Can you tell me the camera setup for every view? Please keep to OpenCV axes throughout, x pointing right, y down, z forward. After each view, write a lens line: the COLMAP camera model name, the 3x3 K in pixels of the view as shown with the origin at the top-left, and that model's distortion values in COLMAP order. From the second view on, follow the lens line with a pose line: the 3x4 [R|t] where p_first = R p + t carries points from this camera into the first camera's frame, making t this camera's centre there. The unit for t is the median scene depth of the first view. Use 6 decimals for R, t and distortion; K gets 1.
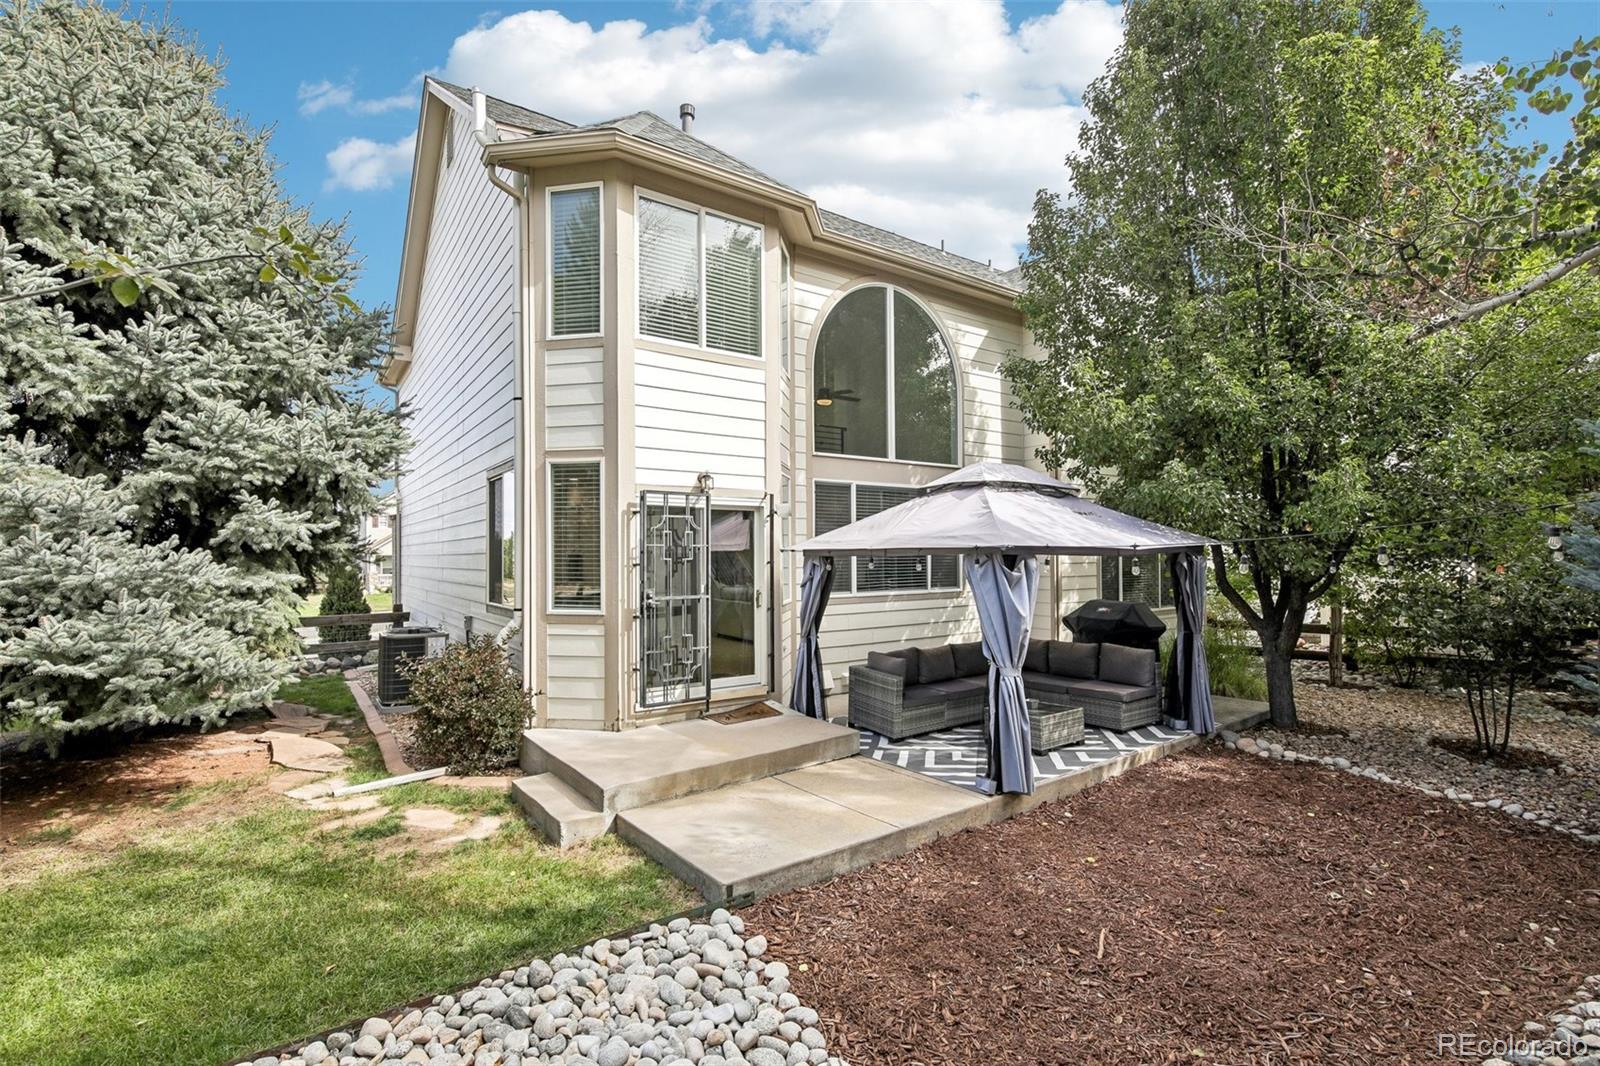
lens RADIAL K [[716.2, 0, 799.6], [0, 716.2, 537.3], [0, 0, 1]] dist [-0.019767, -0.001110]
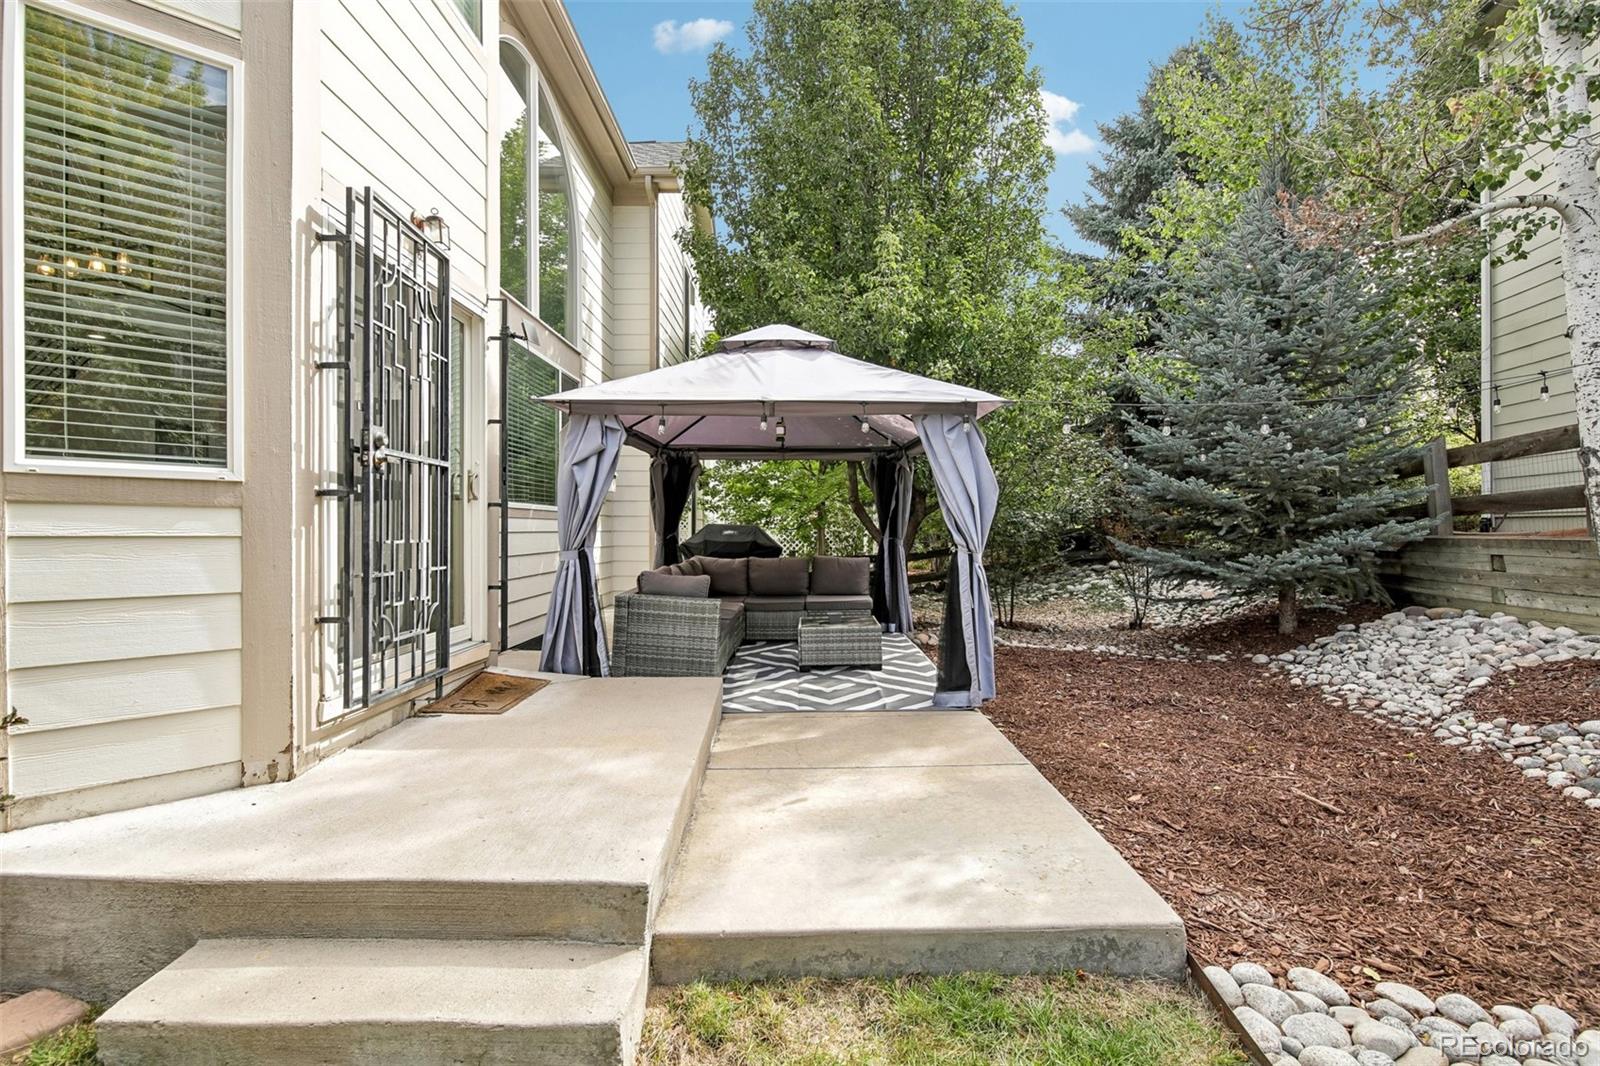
lens RADIAL K [[716.2, 0, 792.1], [0, 716.2, 535.9], [0, 0, 1]] dist [-0.019767, -0.001110]
pose [[0.595444, 0.000731, 0.803397, -0.398481], [-0.030707, 0.999290, 0.021849, 0.119616], [-0.802810, -0.037680, 0.595043, 0.544581]]
